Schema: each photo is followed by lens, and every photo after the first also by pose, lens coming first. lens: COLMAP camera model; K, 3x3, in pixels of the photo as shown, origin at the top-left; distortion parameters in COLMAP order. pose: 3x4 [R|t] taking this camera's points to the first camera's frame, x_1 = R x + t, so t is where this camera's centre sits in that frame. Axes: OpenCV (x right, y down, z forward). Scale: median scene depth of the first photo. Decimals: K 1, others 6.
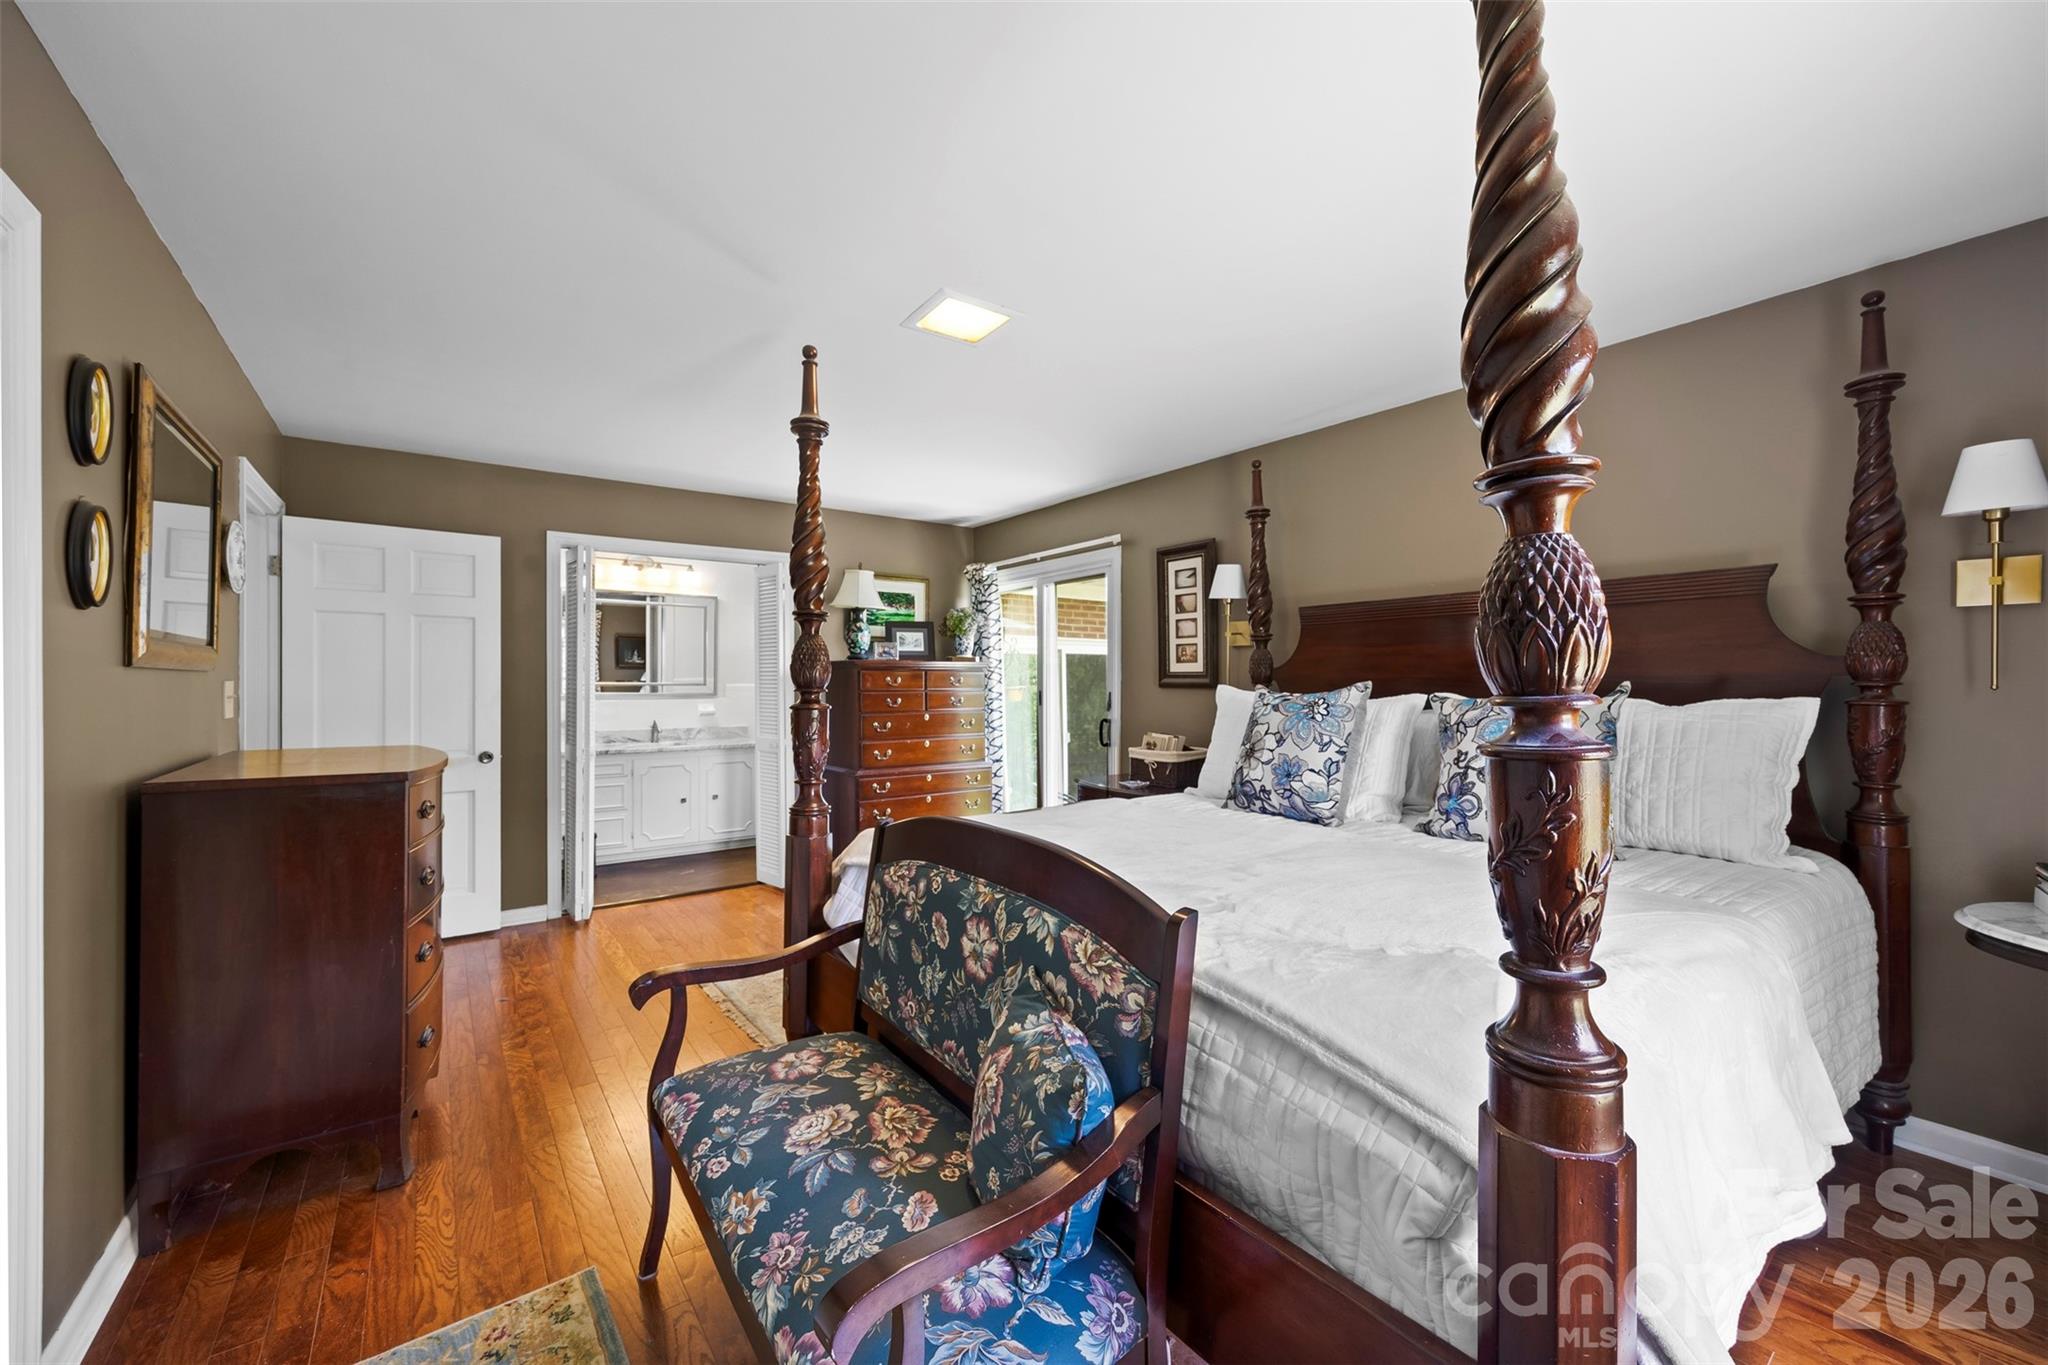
lens RADIAL K [[795.5, 0, 1057.6], [0, 795.5, 671.7], [0, 0, 1]] dist [-0.003633, 0.000619]
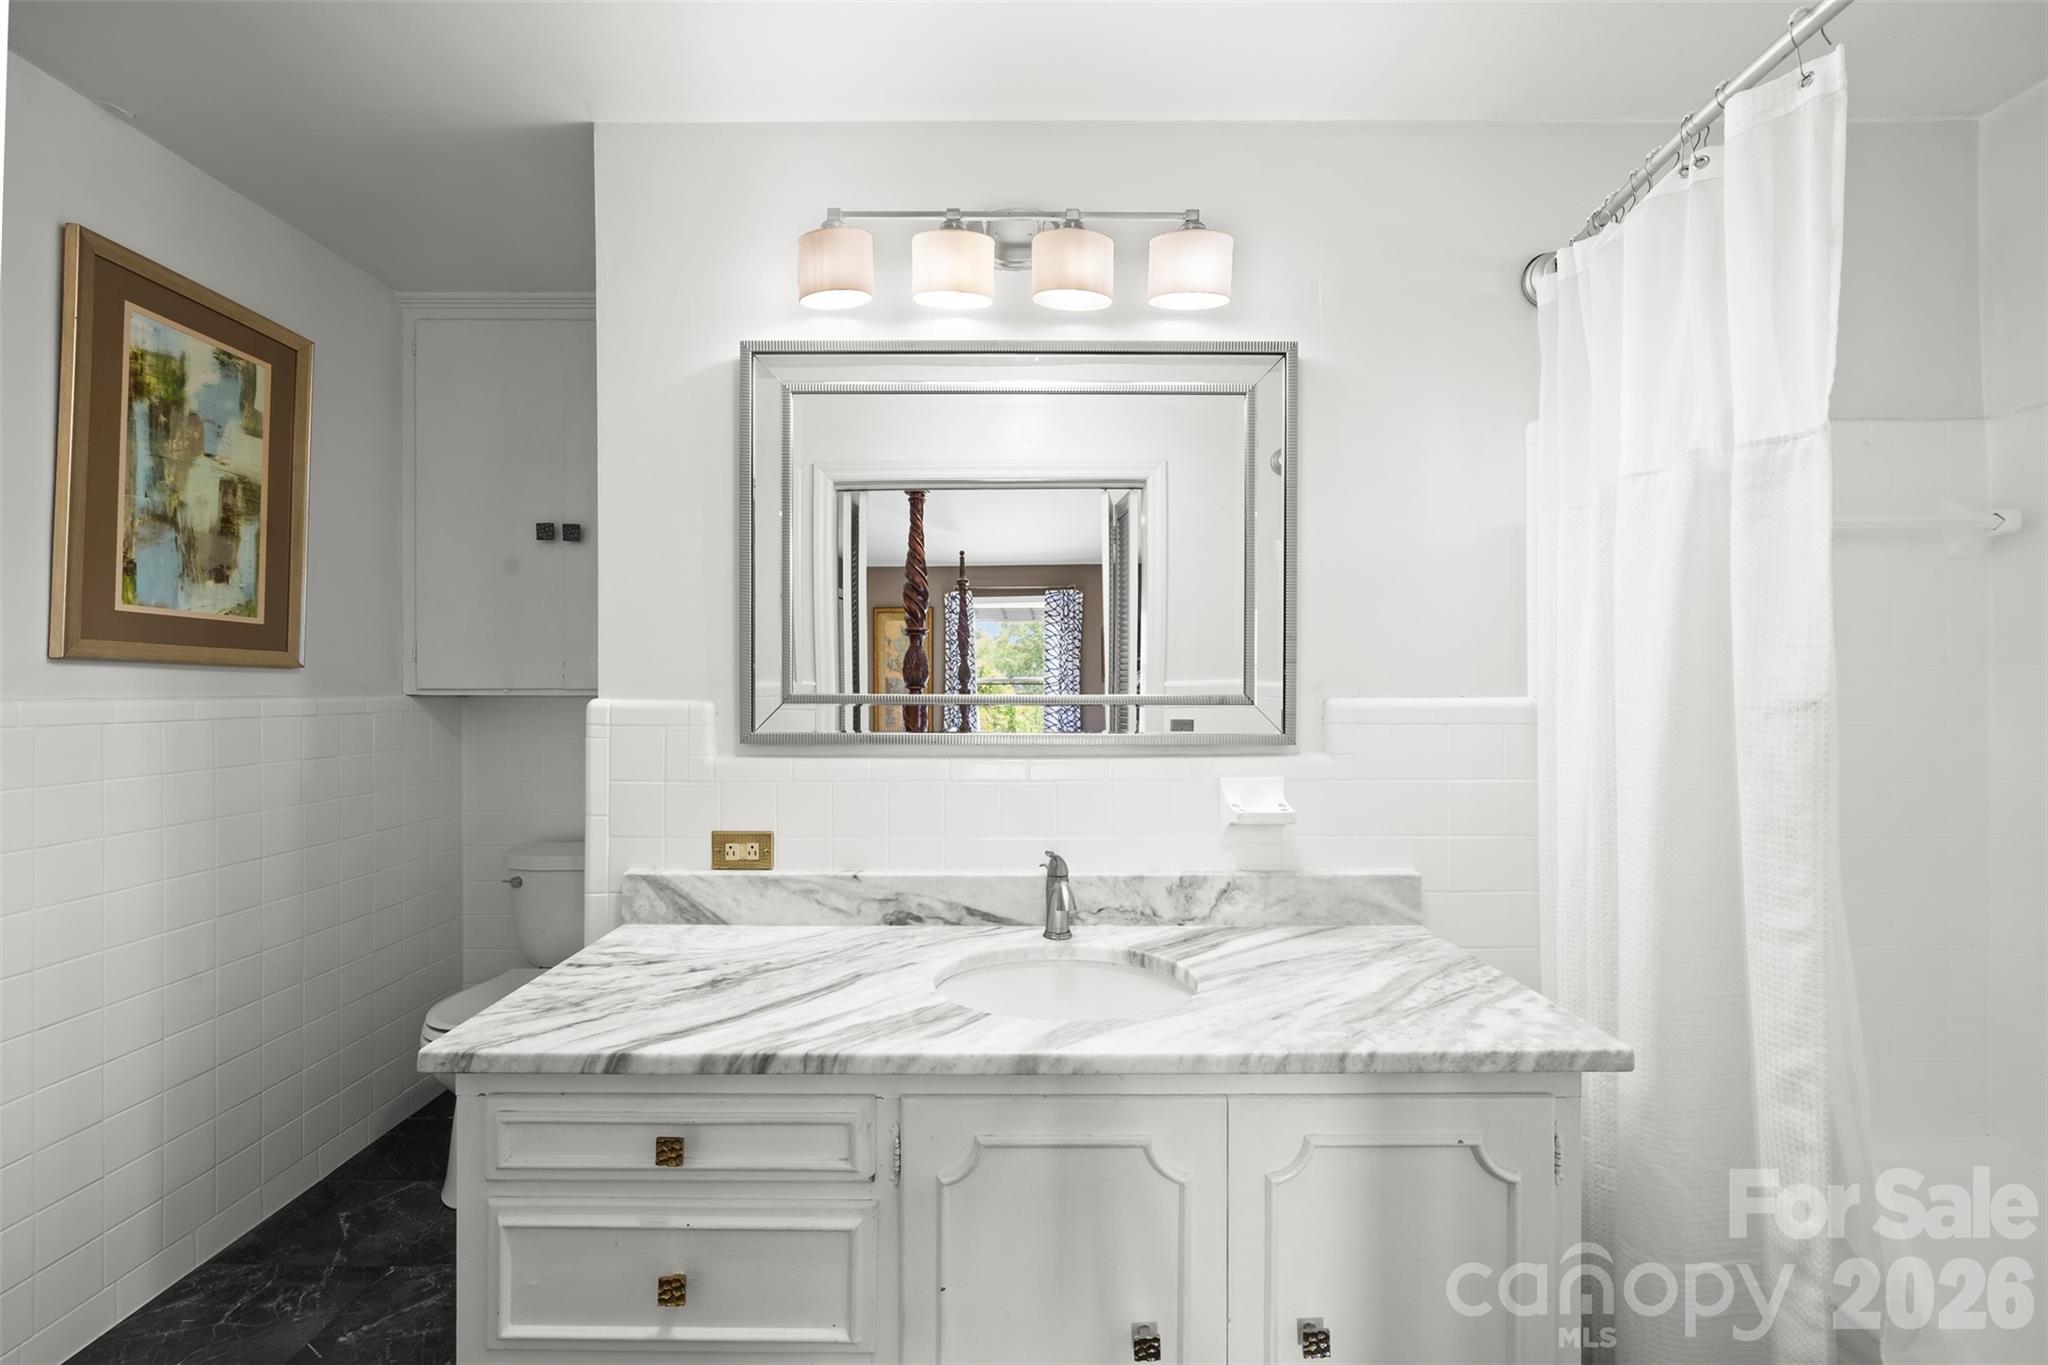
lens RADIAL K [[795.5, 0, 1021.3], [0, 795.5, 683.8], [0, 0, 1]] dist [-0.003633, 0.000619]
pose [[0.785999, 0.001909, -0.618224, -0.348182], [-0.002165, 0.999998, 0.000335, 0.010662], [0.618223, 0.001075, 0.786002, 0.765416]]
